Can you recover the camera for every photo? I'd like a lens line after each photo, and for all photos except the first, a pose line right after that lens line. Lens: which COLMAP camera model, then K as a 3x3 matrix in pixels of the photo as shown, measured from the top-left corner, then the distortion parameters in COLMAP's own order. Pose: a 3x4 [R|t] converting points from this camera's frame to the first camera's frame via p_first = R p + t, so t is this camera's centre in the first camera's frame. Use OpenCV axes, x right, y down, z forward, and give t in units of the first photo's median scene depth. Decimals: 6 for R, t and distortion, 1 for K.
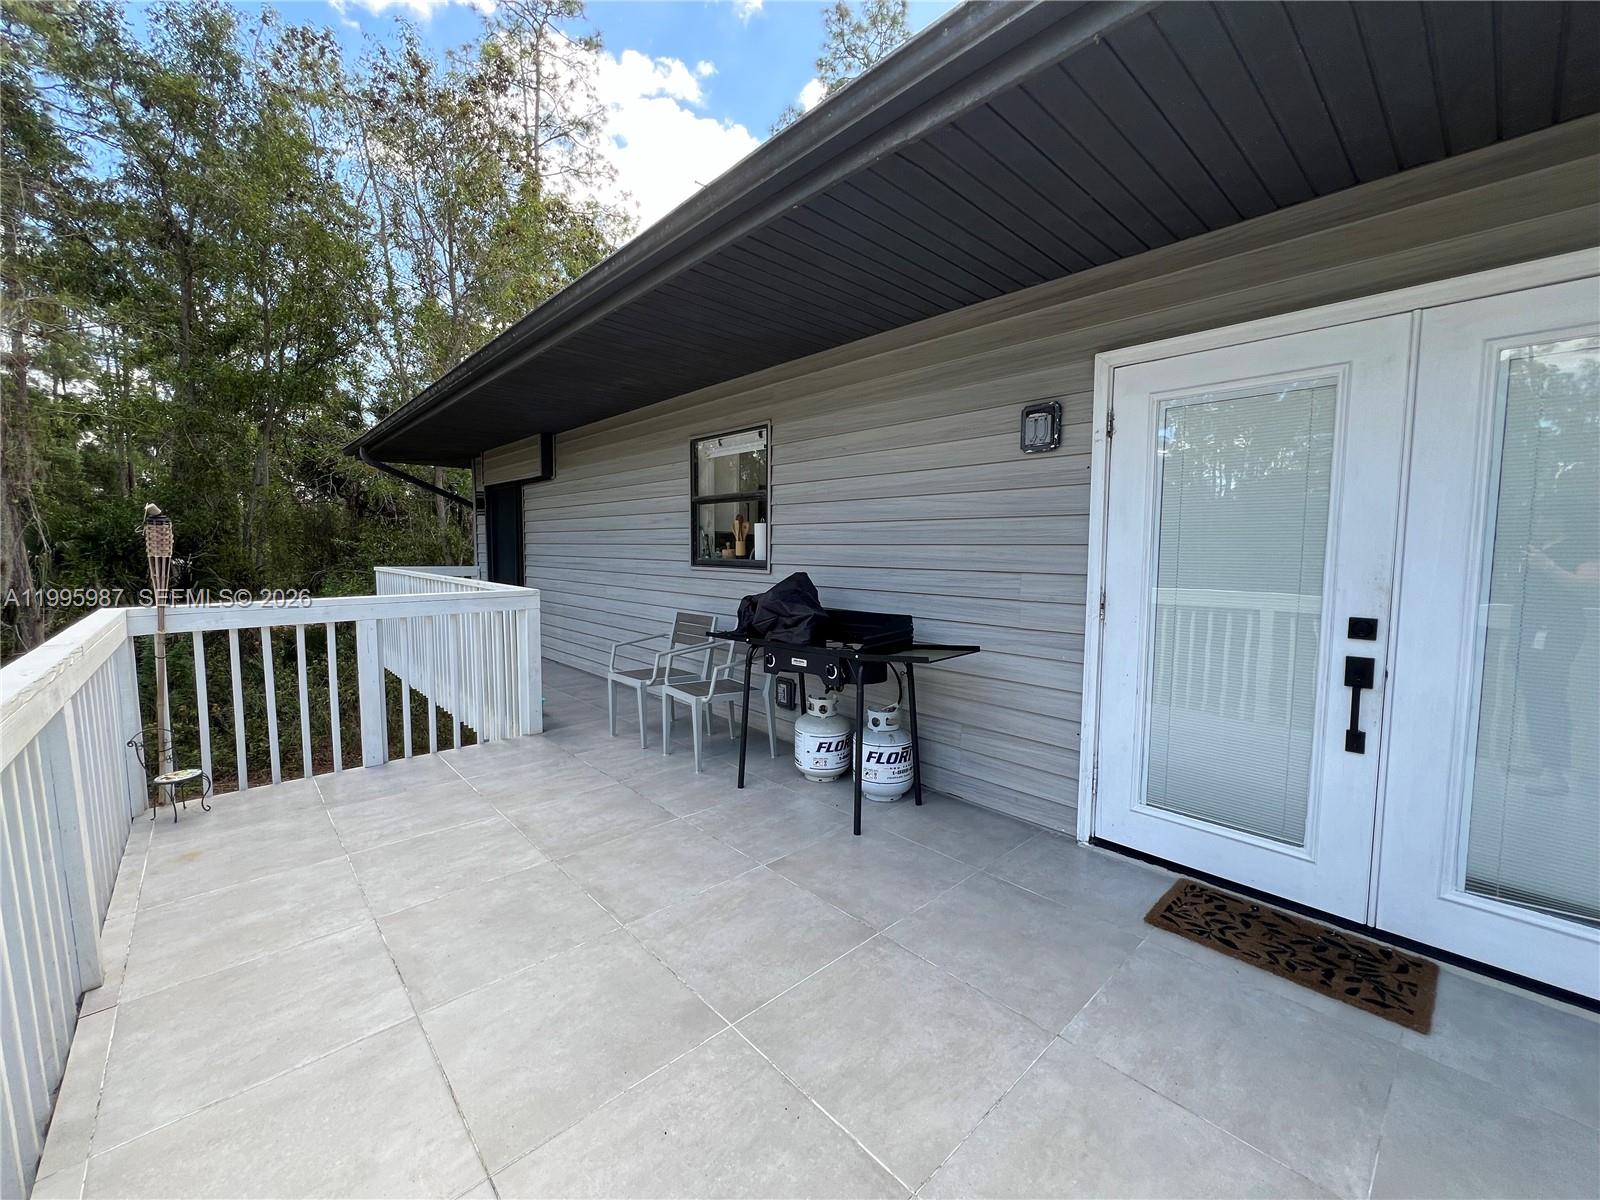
lens RADIAL K [[641.0, 0, 800.0], [0, 641.0, 600.0], [0, 0, 1]] dist [-0.004135, 0.000688]
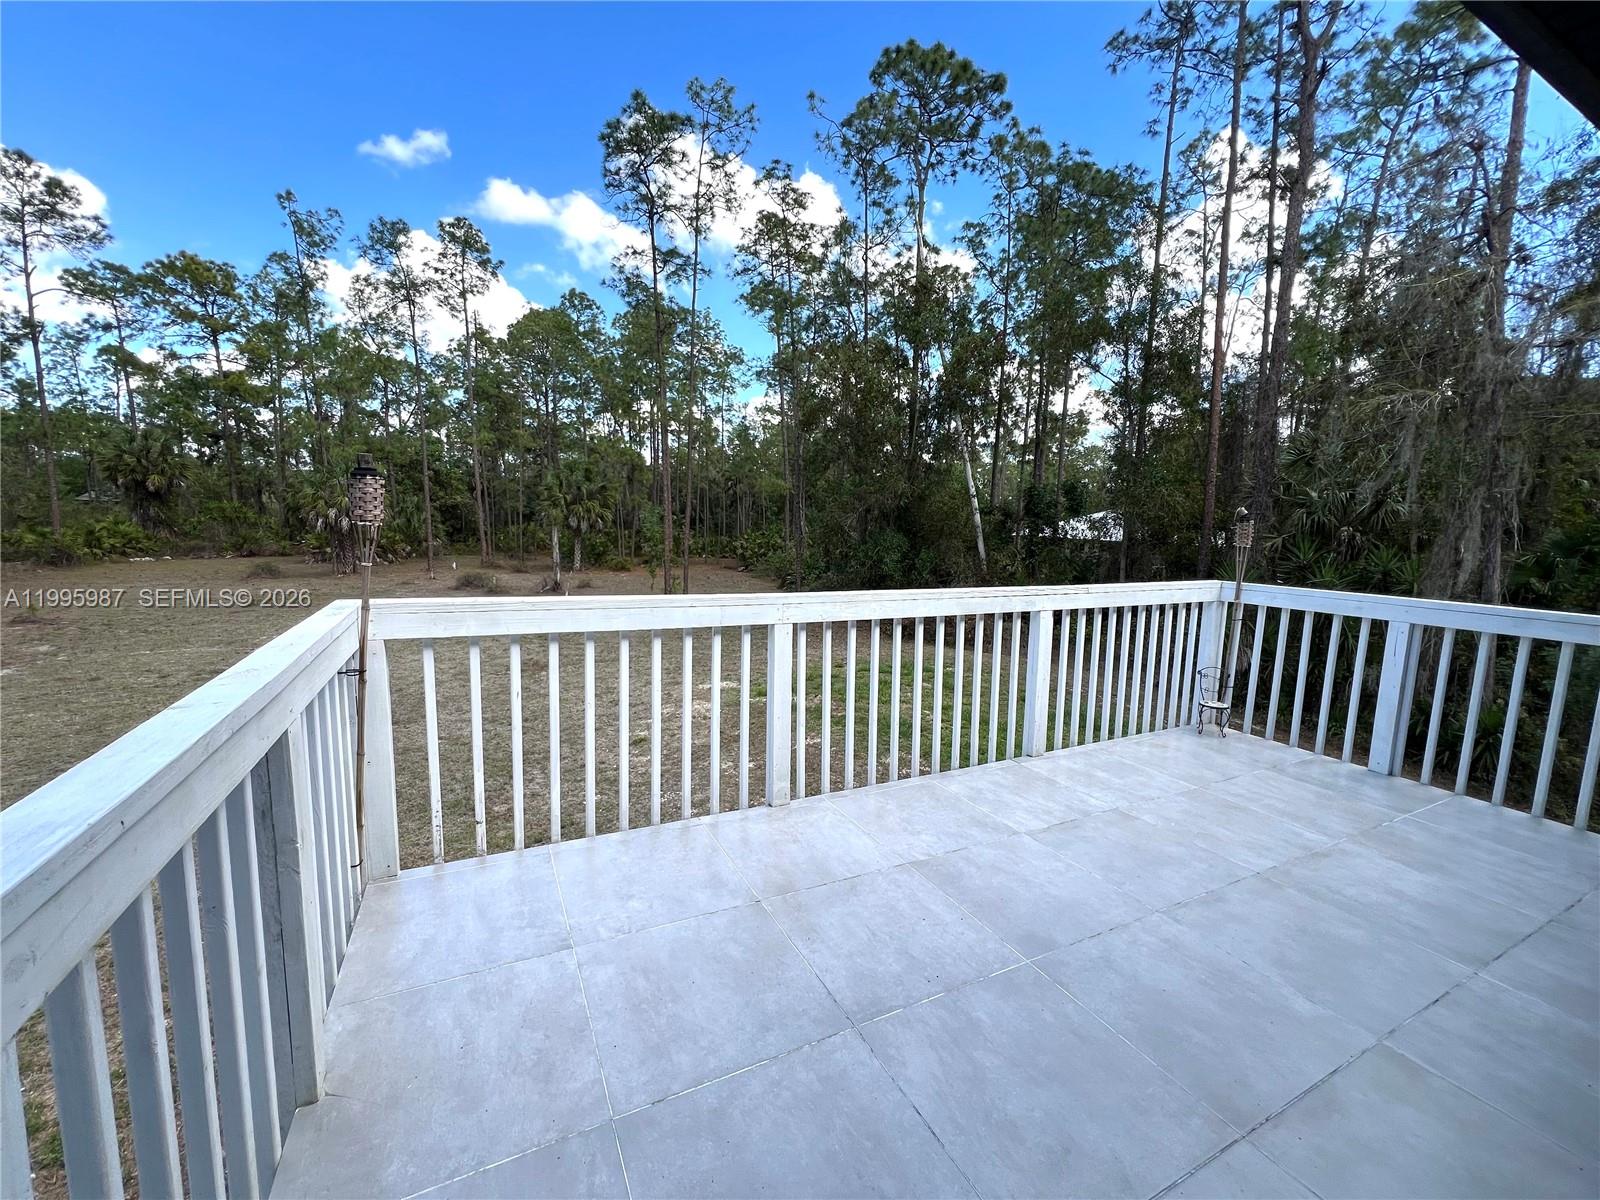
lens RADIAL K [[641.0, 0, 800.0], [0, 641.0, 600.0], [0, 0, 1]] dist [-0.004135, 0.000688]
pose [[-0.264927, 0.108694, -0.958123, 0.580366], [-0.115770, 0.982854, 0.143511, -0.042495], [0.957294, 0.148942, -0.247801, 0.462028]]
